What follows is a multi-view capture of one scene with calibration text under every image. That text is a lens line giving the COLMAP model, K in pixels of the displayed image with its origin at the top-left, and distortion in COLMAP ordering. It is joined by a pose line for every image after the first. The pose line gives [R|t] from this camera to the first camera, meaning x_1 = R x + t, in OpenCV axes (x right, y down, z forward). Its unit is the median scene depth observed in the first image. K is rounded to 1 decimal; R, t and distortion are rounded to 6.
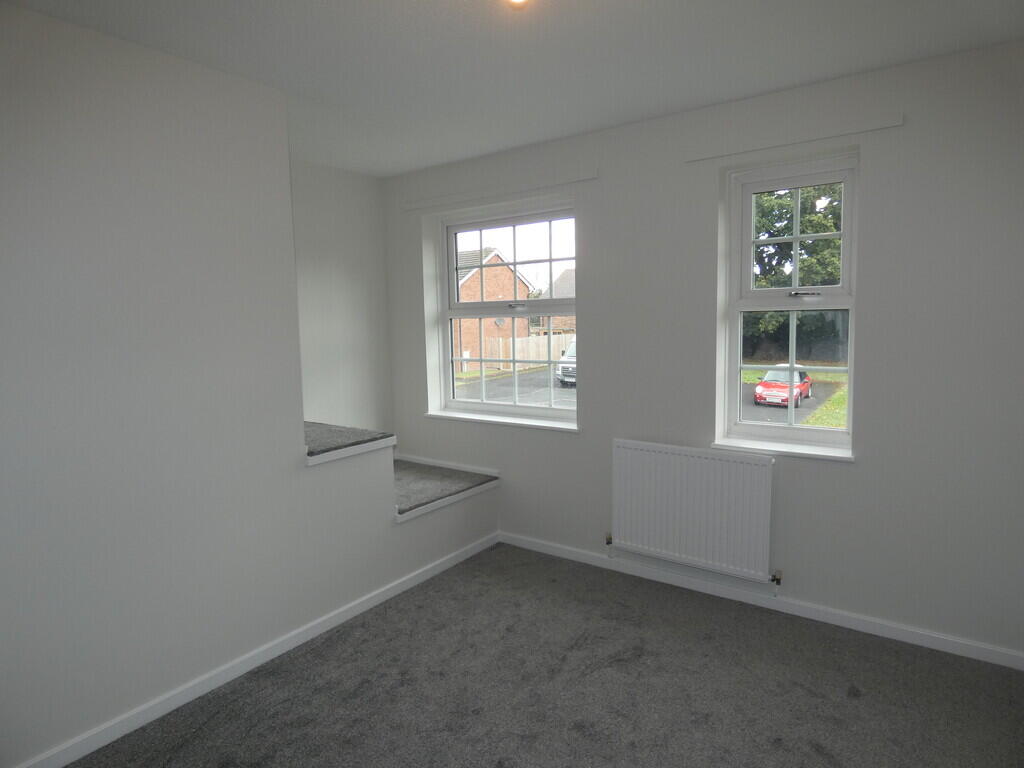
lens RADIAL K [[595.8, 0, 512.0], [0, 595.8, 384.0], [0, 0, 1]] dist [0.000010, -0.000397]
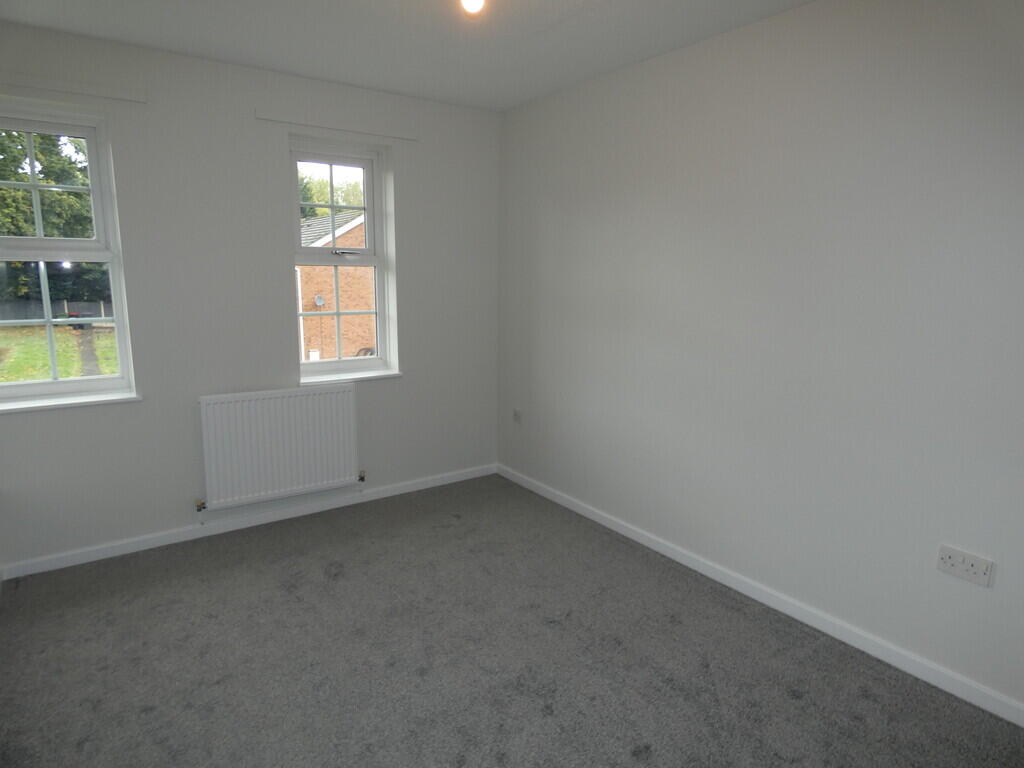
lens RADIAL K [[595.8, 0, 512.0], [0, 595.8, 384.0], [0, 0, 1]] dist [0.000010, -0.000397]
pose [[0.324966, -0.146763, 0.934268, -0.546458], [0.079410, 0.988631, 0.127682, -0.010057], [-0.942386, 0.032698, 0.332926, 0.227361]]
